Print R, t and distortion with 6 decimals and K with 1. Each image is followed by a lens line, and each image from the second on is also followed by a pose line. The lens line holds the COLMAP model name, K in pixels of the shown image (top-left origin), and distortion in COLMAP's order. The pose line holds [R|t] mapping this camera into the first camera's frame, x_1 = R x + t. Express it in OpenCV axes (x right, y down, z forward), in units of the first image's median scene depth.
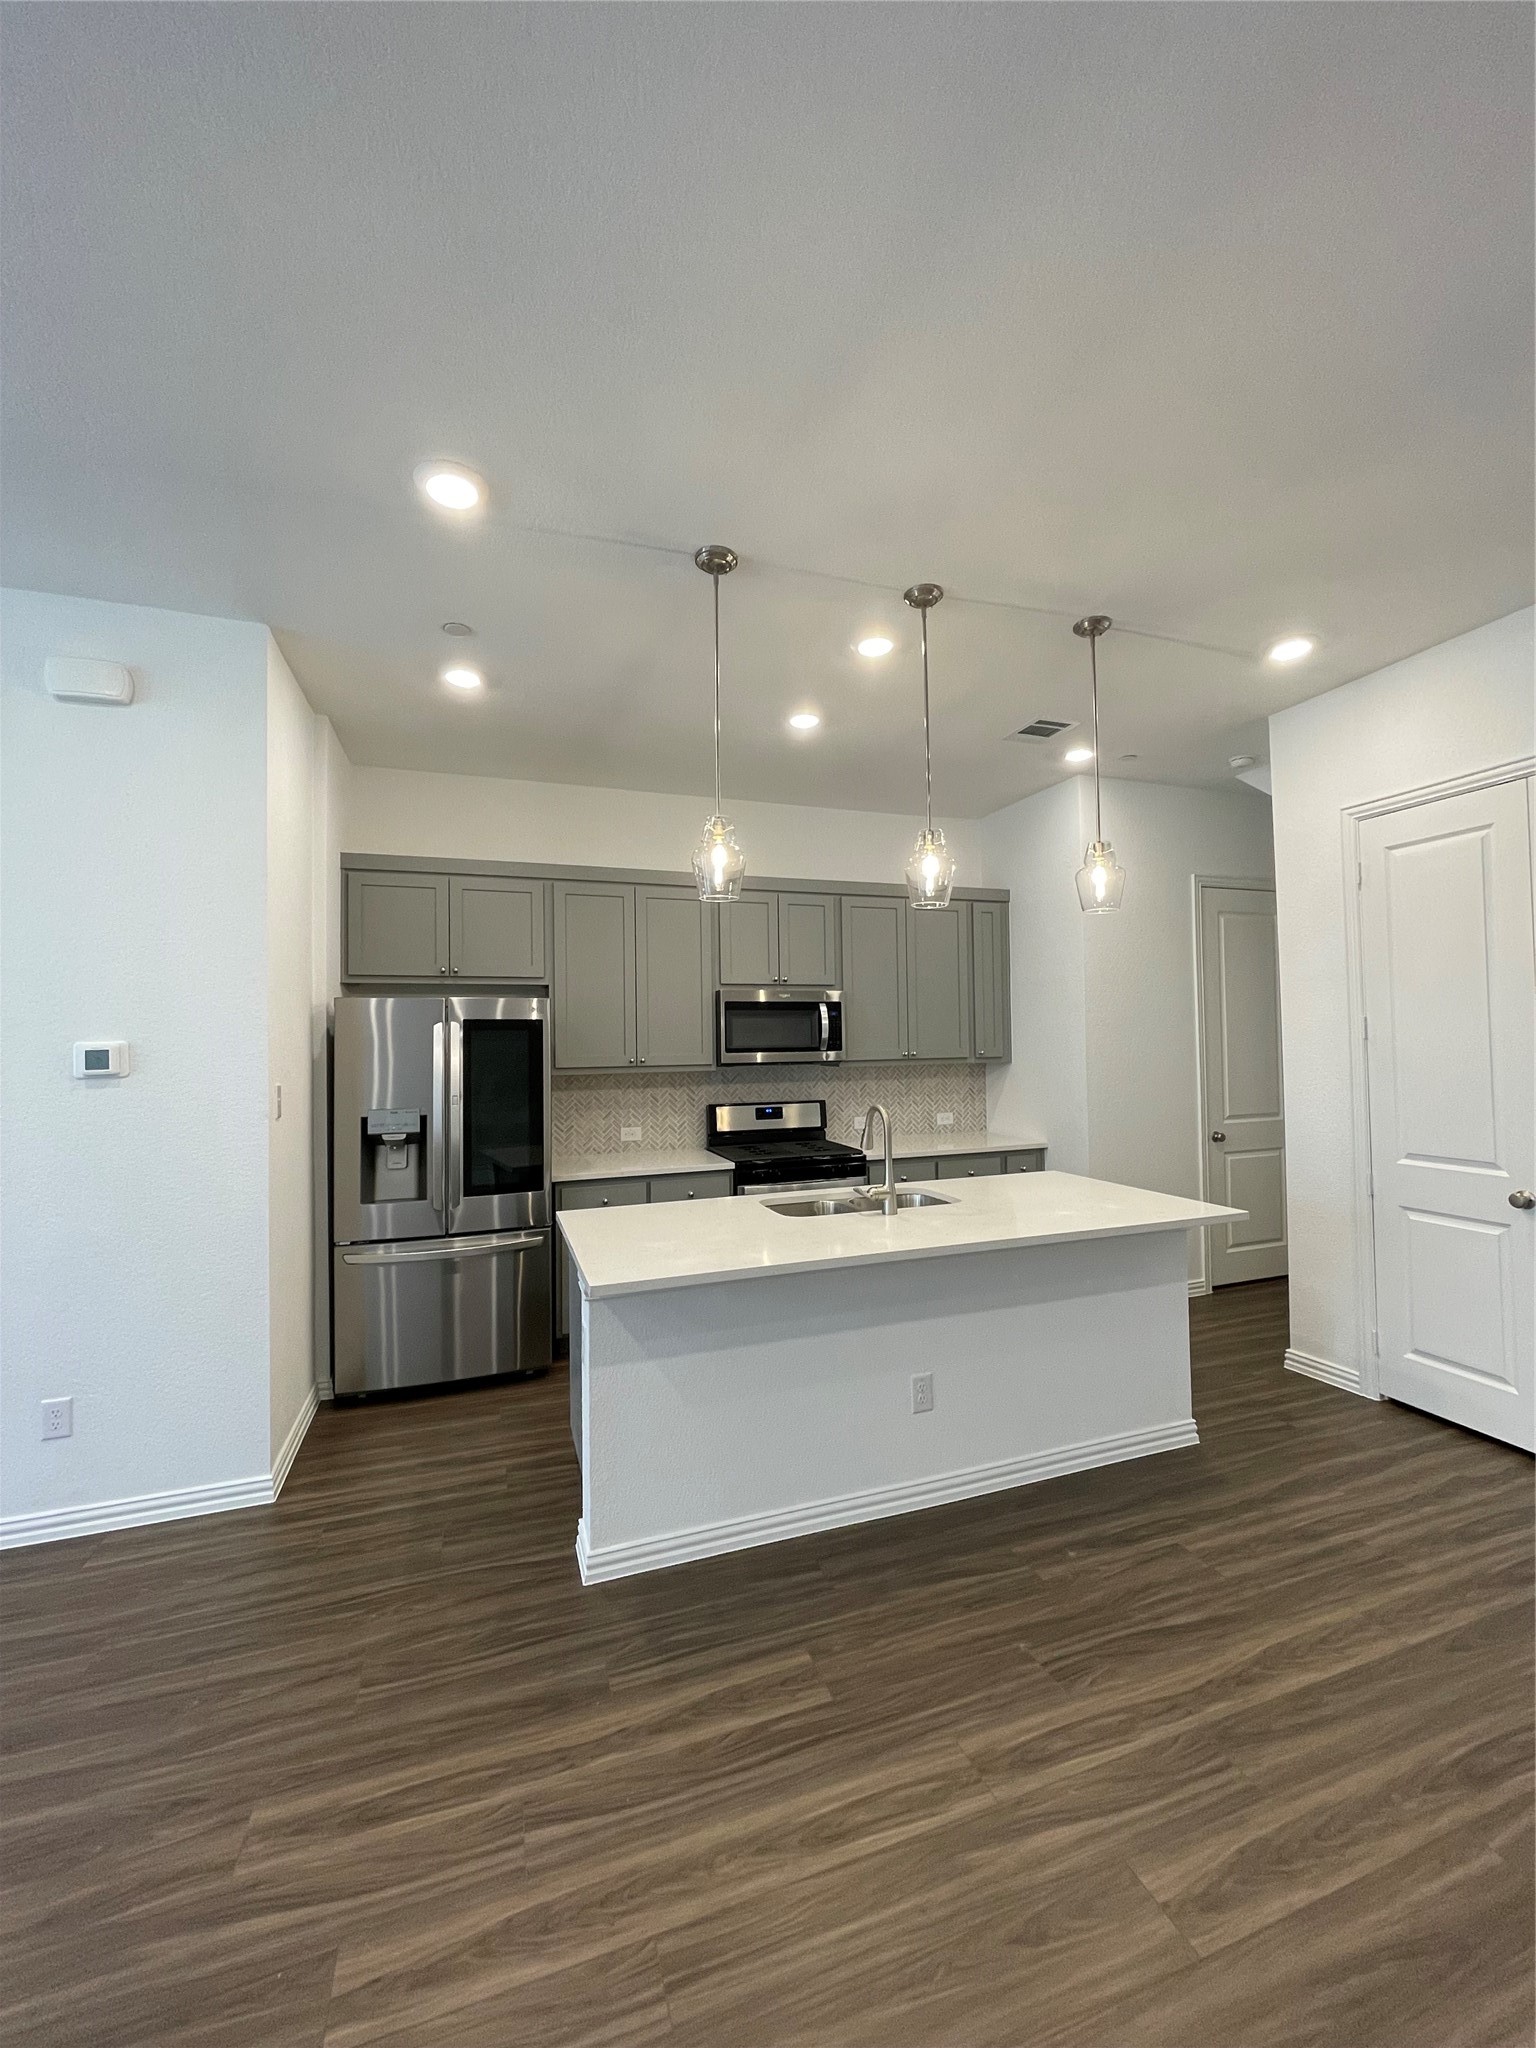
lens RADIAL K [[824.2, 0, 775.5], [0, 824.2, 1022.0], [0, 0, 1]] dist [-0.000266, -0.001361]
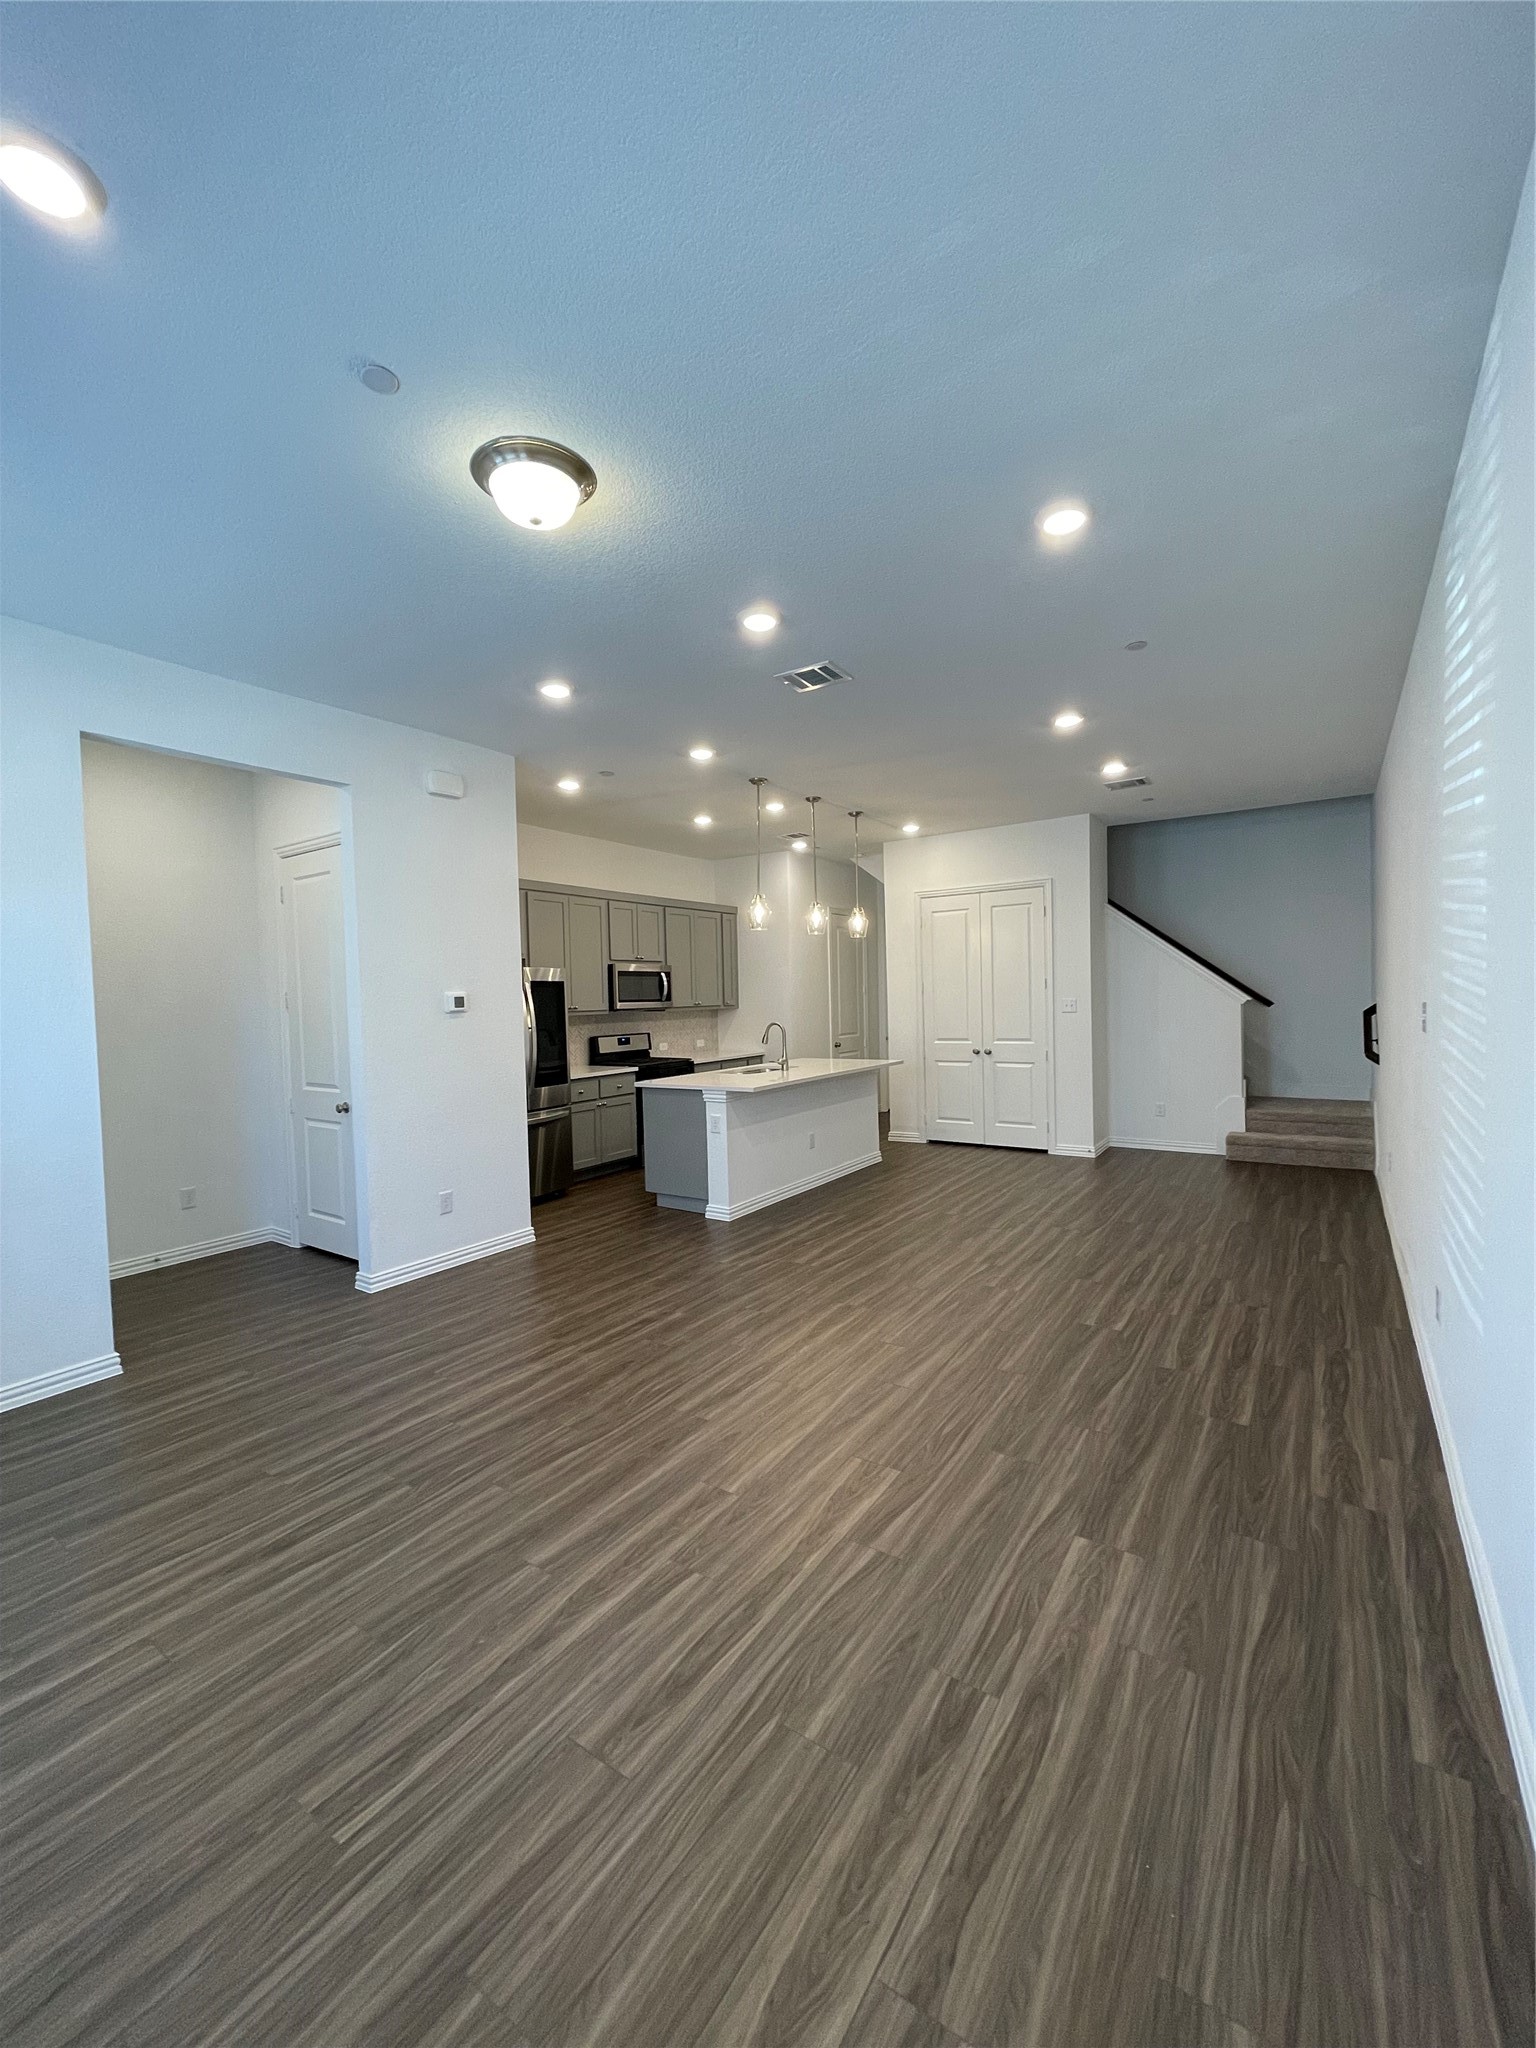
lens RADIAL K [[824.2, 0, 777.0], [0, 824.2, 1030.7], [0, 0, 1]] dist [-0.000266, -0.001361]
pose [[0.802451, -0.028061, 0.596057, -1.278717], [-0.003346, 0.998666, 0.051520, 0.013069], [-0.596708, -0.043337, 0.801287, -0.804894]]
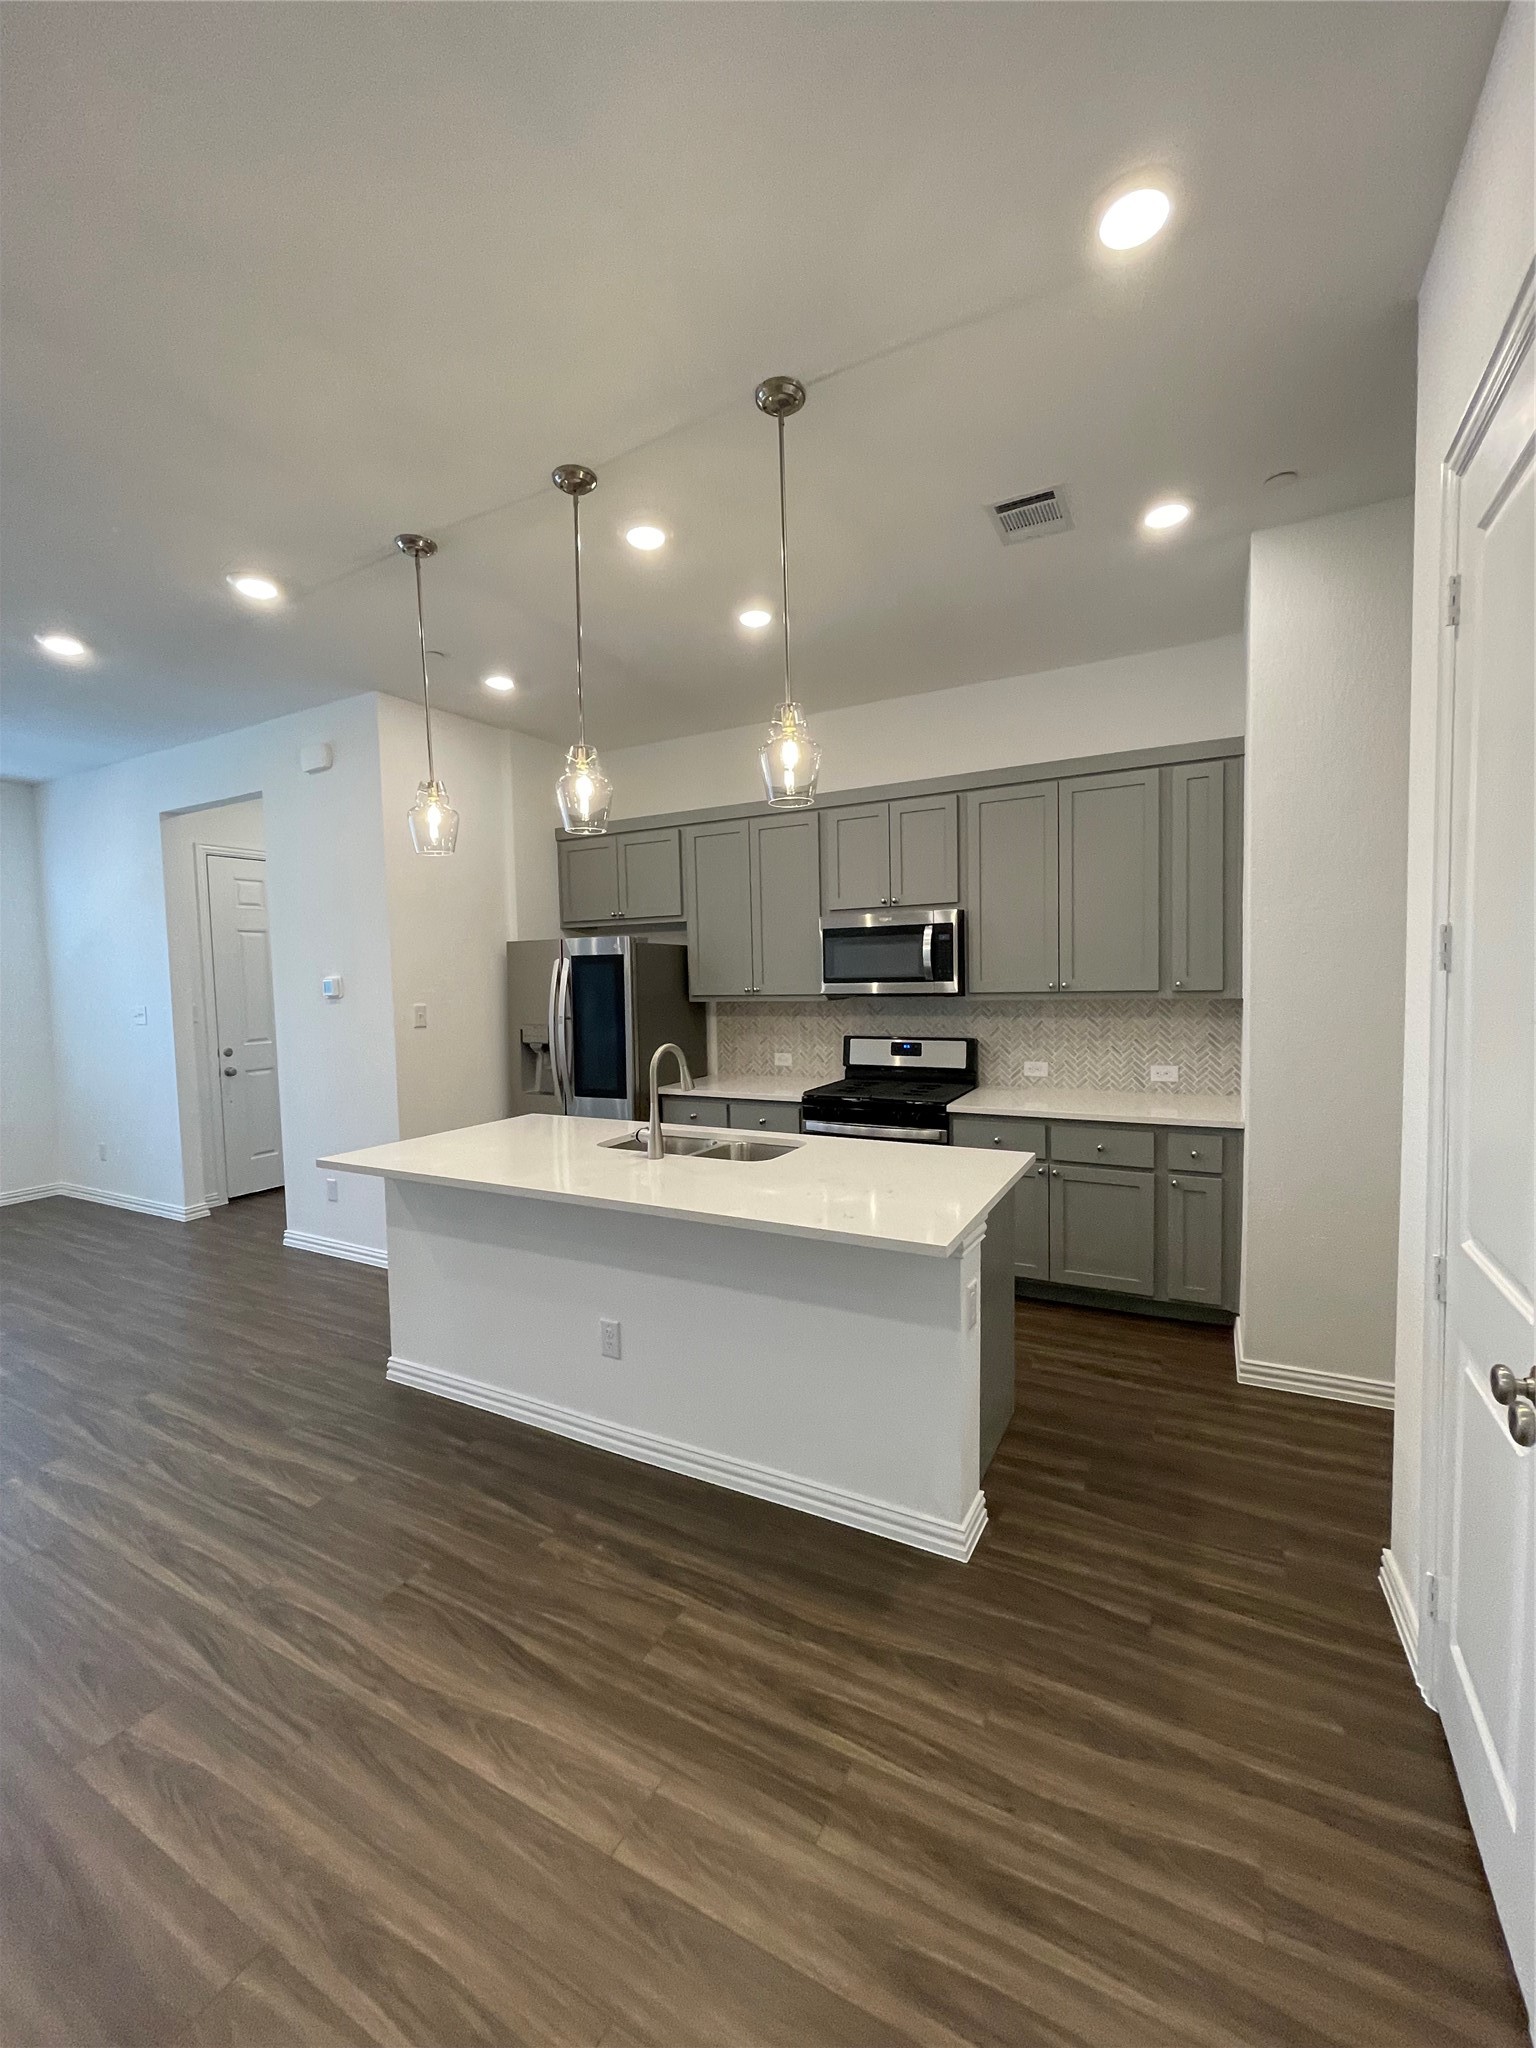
lens RADIAL K [[824.2, 0, 775.2], [0, 824.2, 1020.1], [0, 0, 1]] dist [-0.000266, -0.001361]
pose [[0.675523, 0.043180, -0.736073, 0.996840], [0.028321, 0.996028, 0.084422, -0.002997], [0.736795, -0.077875, 0.671617, 0.508792]]
